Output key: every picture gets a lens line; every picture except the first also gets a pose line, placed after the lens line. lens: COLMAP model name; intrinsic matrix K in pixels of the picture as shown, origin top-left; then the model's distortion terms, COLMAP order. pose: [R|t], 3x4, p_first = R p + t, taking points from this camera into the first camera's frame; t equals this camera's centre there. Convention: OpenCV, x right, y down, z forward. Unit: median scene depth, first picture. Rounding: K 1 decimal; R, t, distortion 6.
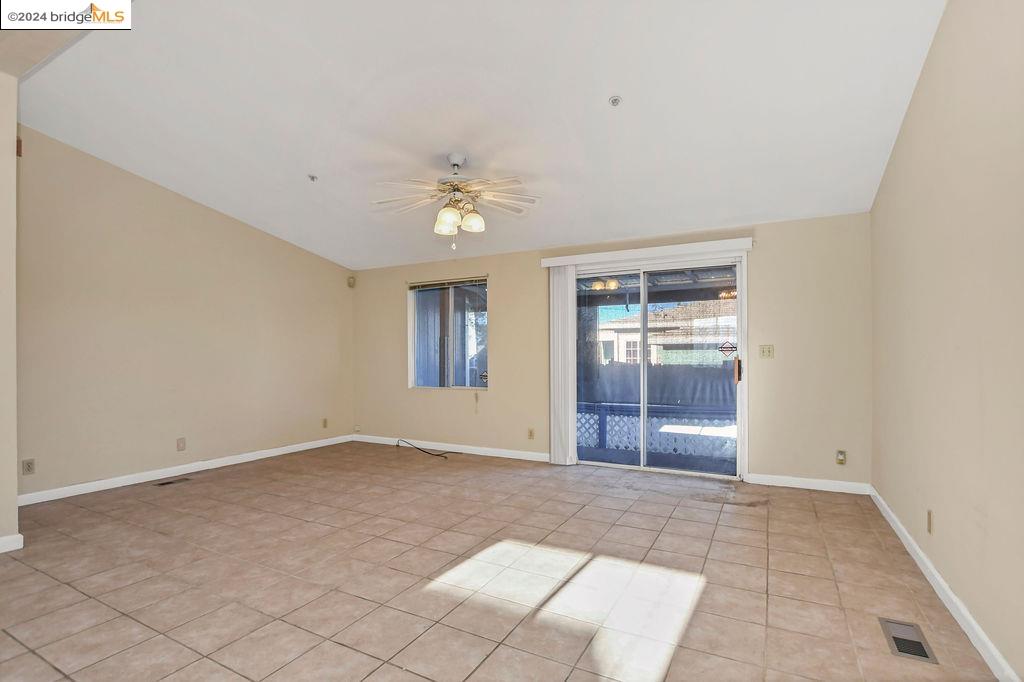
lens RADIAL K [[477.3, 0, 514.7], [0, 477.3, 346.8], [0, 0, 1]] dist [-0.014553, -0.000383]
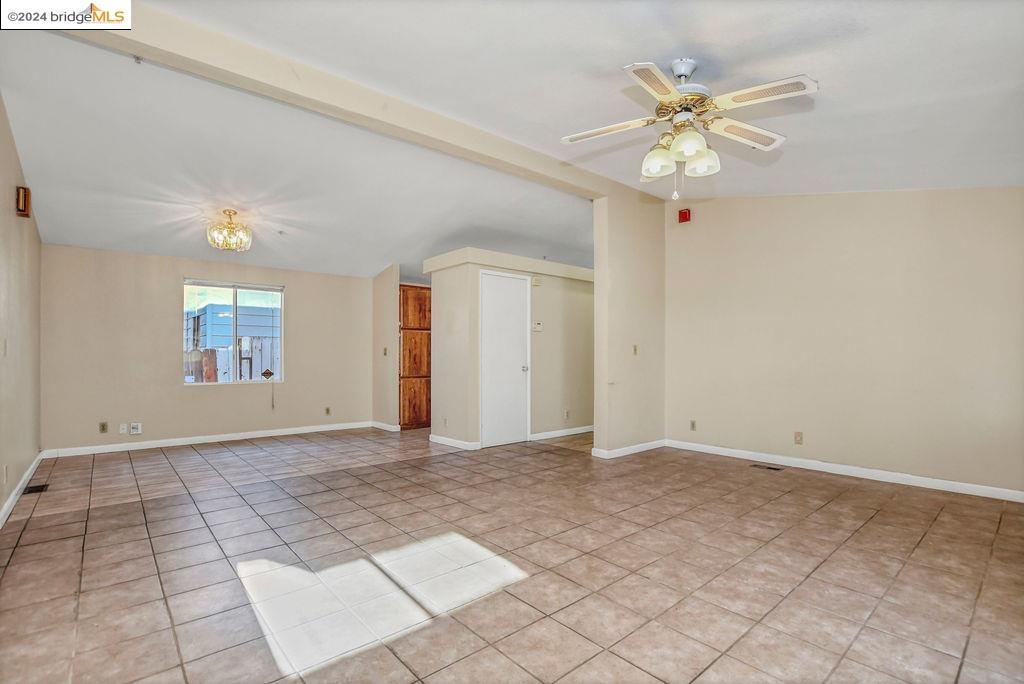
lens RADIAL K [[475.2, 0, 508.6], [0, 475.2, 349.1], [0, 0, 1]] dist [-0.023483, -0.000750]
pose [[-0.342126, -0.004681, -0.939643, 0.699266], [0.016701, 0.999799, -0.011062, 0.023709], [0.939506, -0.019477, -0.341979, 1.153158]]
